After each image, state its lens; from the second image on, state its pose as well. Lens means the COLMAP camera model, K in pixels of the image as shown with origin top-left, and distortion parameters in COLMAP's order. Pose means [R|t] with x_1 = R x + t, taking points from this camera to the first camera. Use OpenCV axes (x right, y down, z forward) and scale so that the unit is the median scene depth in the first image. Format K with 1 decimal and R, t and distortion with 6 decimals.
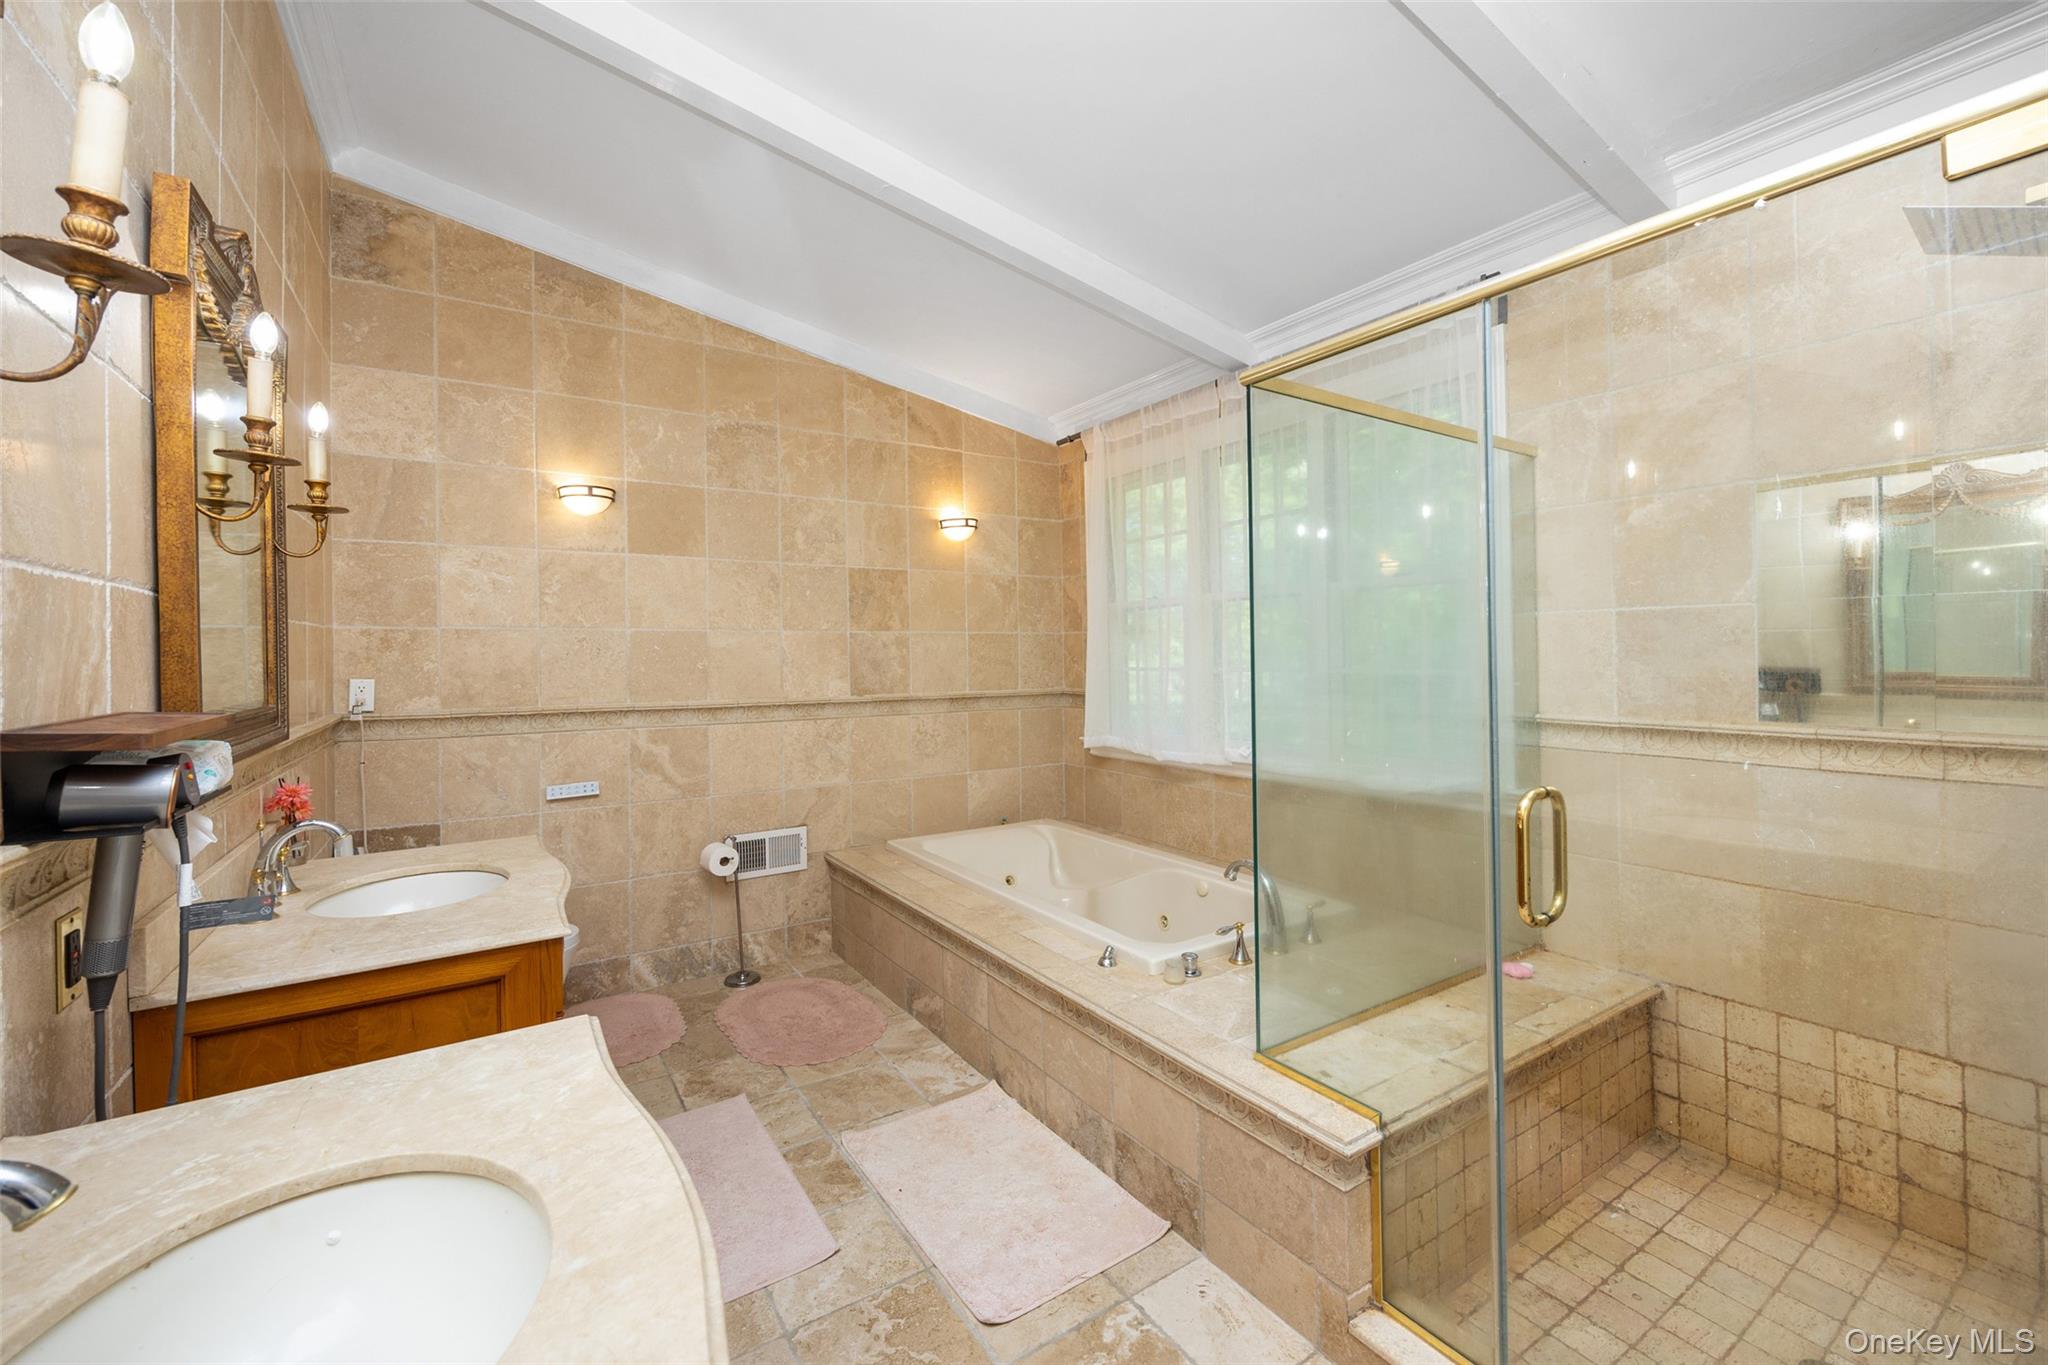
lens RADIAL K [[826.3, 0, 1023.1], [0, 826.3, 674.3], [0, 0, 1]] dist [-0.000821, 0.000127]
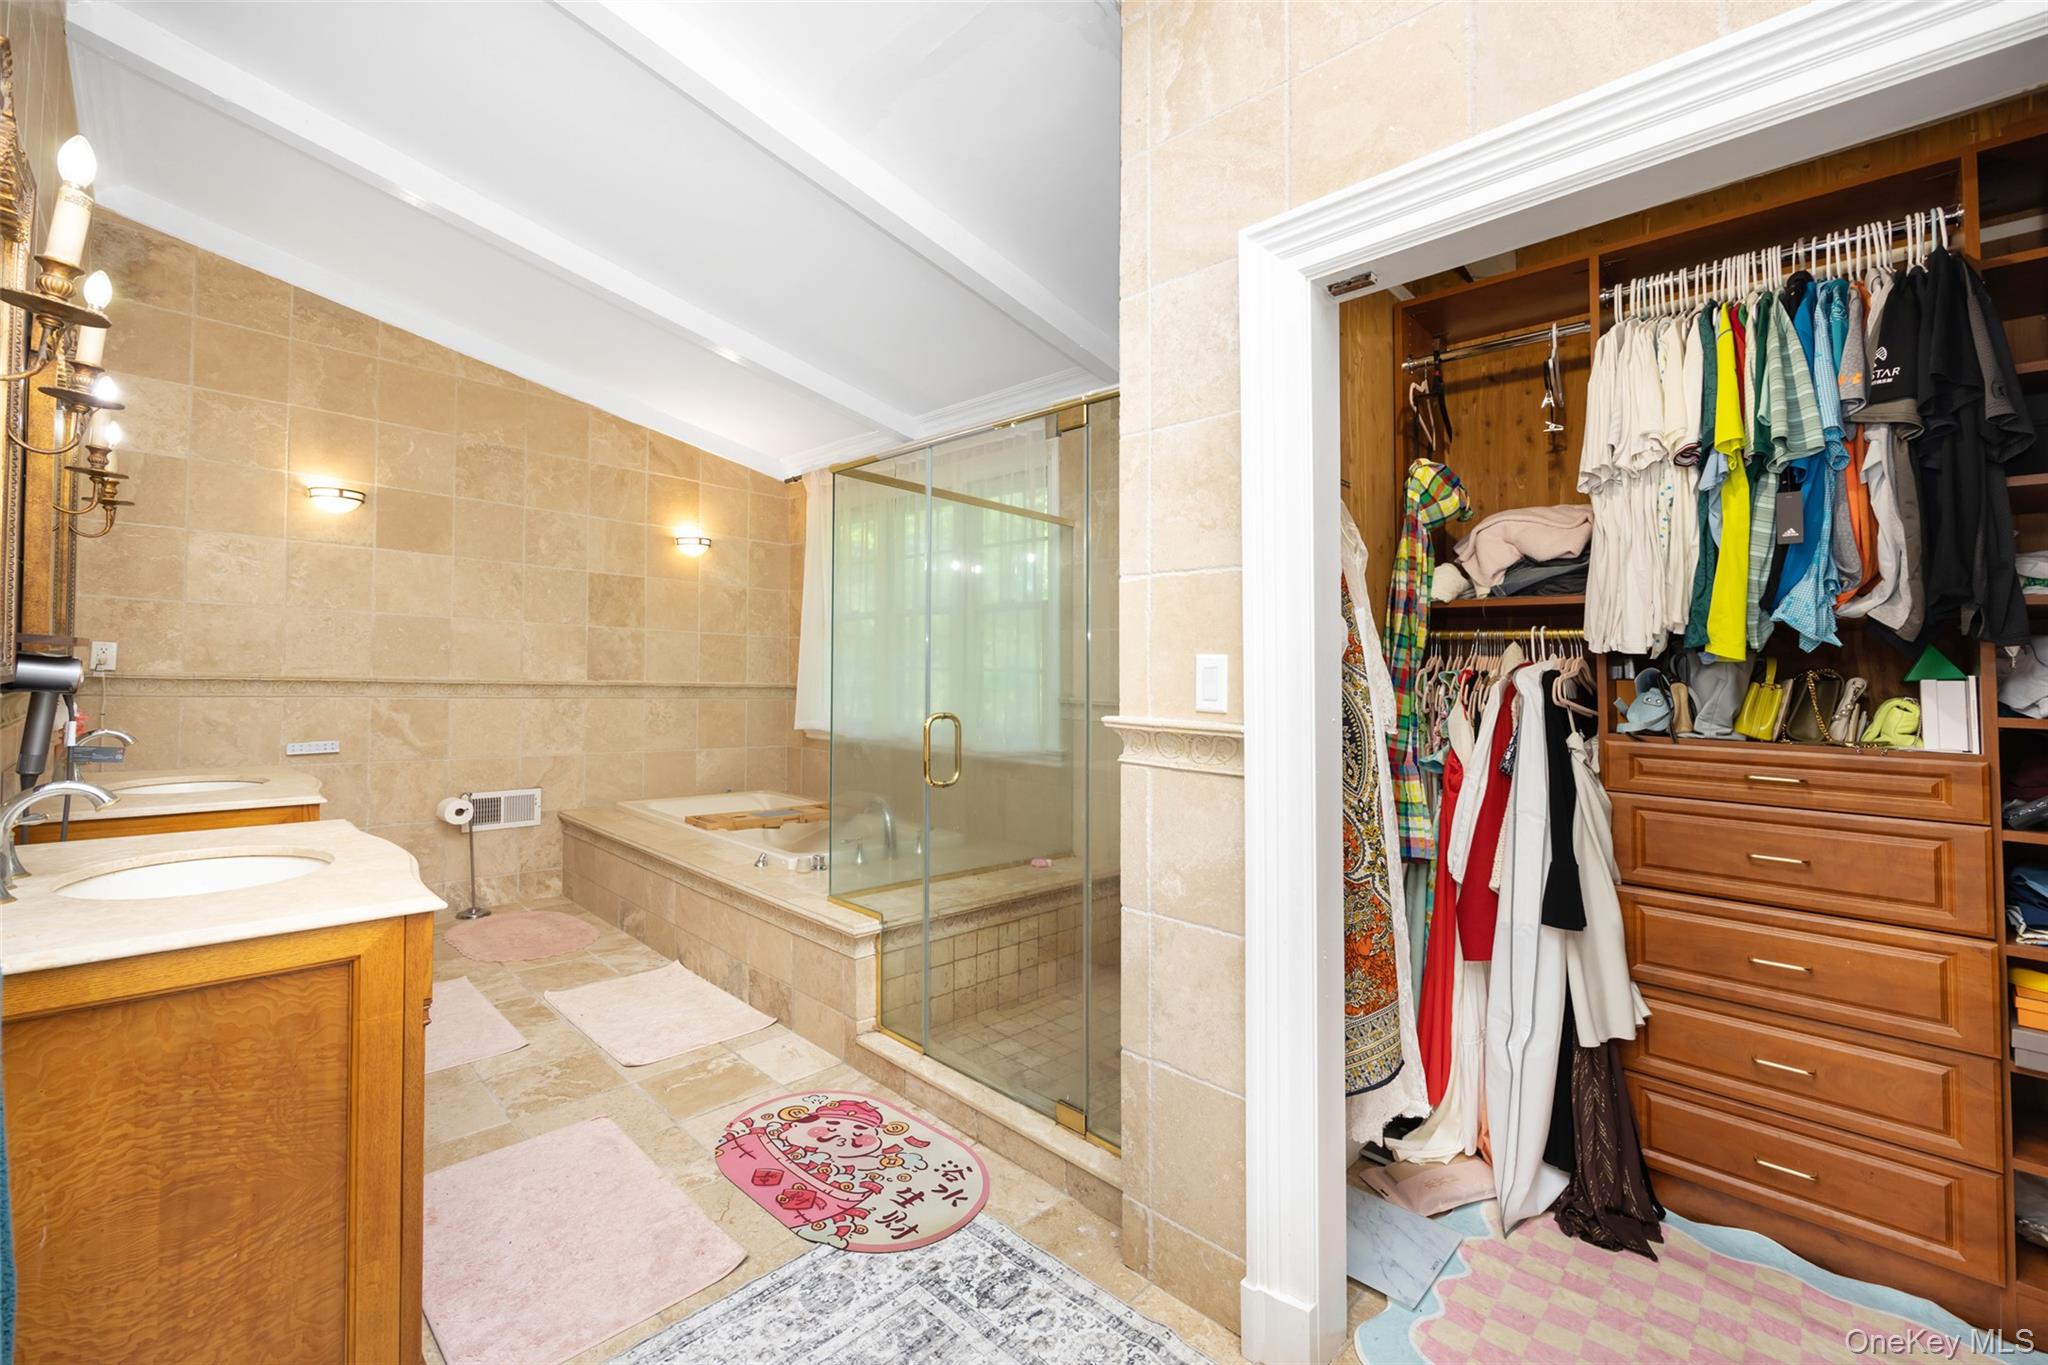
lens RADIAL K [[820.5, 0, 1030.2], [0, 820.5, 688.6], [0, 0, 1]] dist [-0.000207, -0.000550]
pose [[0.971851, 0.030807, 0.233572, 0.157283], [-0.028692, 0.999511, -0.012446, 0.040486], [-0.233841, 0.005394, 0.972260, -0.344613]]
